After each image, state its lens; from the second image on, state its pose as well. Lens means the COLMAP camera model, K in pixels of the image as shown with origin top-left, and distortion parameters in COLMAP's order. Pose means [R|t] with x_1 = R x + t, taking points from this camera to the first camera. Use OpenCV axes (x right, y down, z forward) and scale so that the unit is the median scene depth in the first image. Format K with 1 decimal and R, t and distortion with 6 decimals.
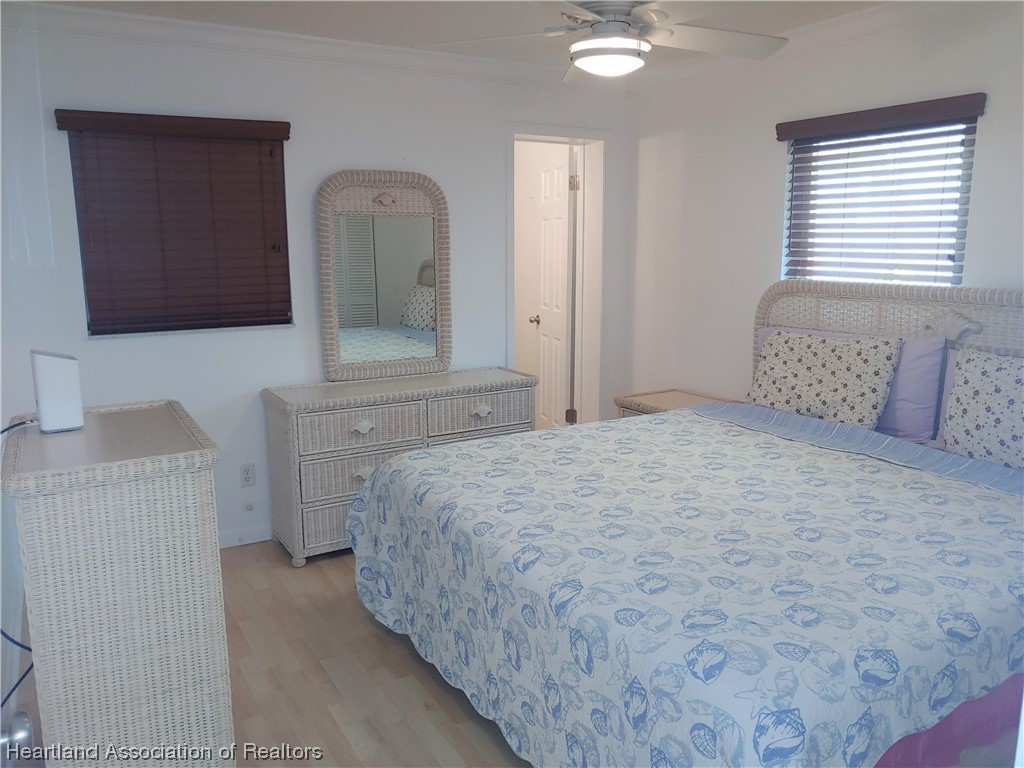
lens RADIAL K [[777.8, 0, 503.5], [0, 777.8, 382.3], [0, 0, 1]] dist [-0.013377, -0.043265]
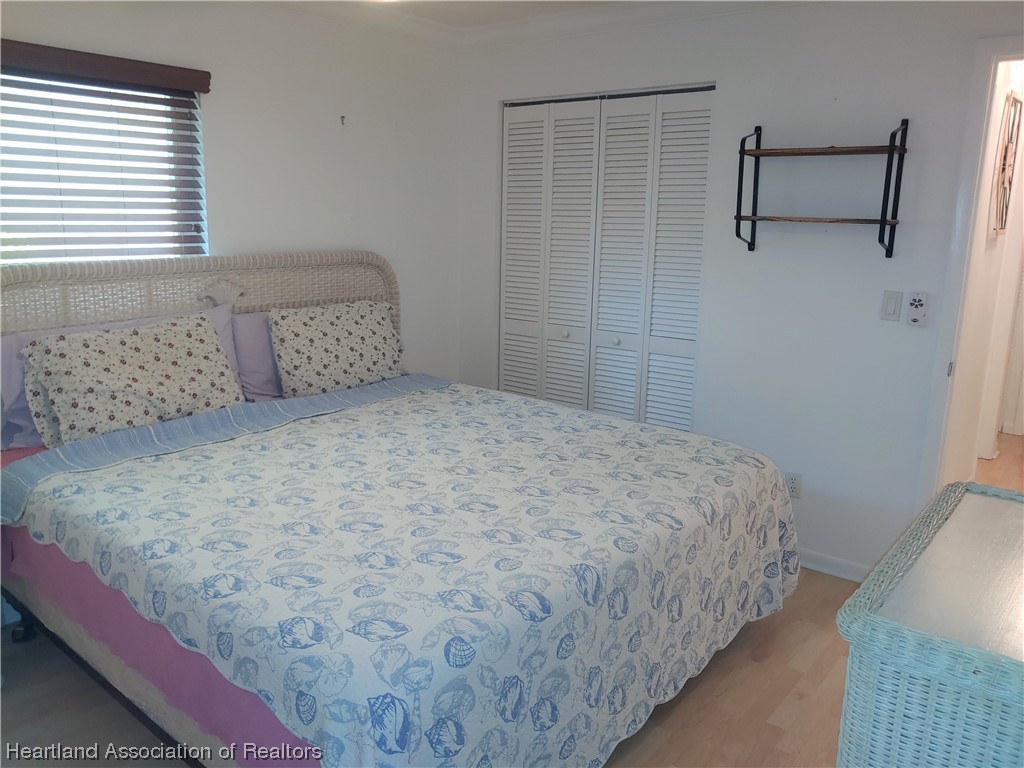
lens RADIAL K [[777.8, 0, 503.5], [0, 777.8, 382.3], [0, 0, 1]] dist [-0.013377, -0.043265]
pose [[-0.352610, -0.194620, 0.915308, -0.592628], [0.153849, 0.952766, 0.261853, -0.189316], [-0.923037, 0.233151, -0.306013, 1.073603]]
